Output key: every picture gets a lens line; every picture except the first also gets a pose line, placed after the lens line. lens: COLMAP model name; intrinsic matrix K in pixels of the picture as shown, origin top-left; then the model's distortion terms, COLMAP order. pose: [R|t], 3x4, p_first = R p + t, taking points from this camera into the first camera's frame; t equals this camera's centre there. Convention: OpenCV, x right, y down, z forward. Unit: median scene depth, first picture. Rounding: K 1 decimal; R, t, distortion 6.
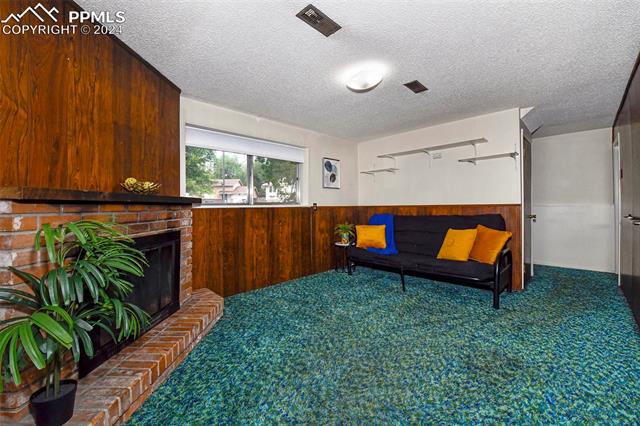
lens RADIAL K [[263.7, 0, 321.3], [0, 263.7, 208.0], [0, 0, 1]] dist [-0.001634, -0.000068]
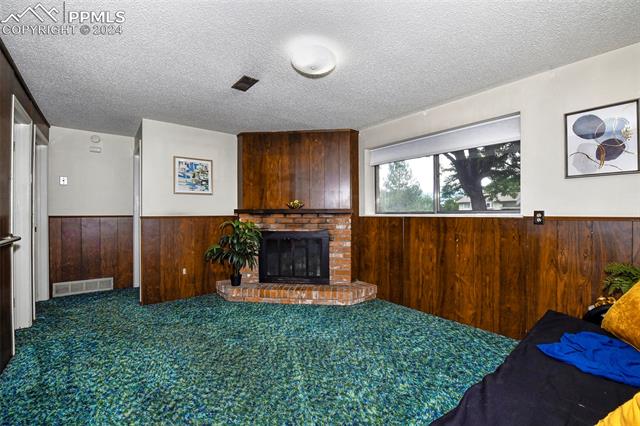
lens RADIAL K [[278.2, 0, 320.0], [0, 278.2, 213.0], [0, 0, 1]] dist [-0.002964, -0.000376]
pose [[-0.112582, 0.005573, -0.993627, 0.678472], [-0.002858, 0.999978, 0.005933, -0.018321], [0.993638, 0.003508, -0.112564, 0.752071]]
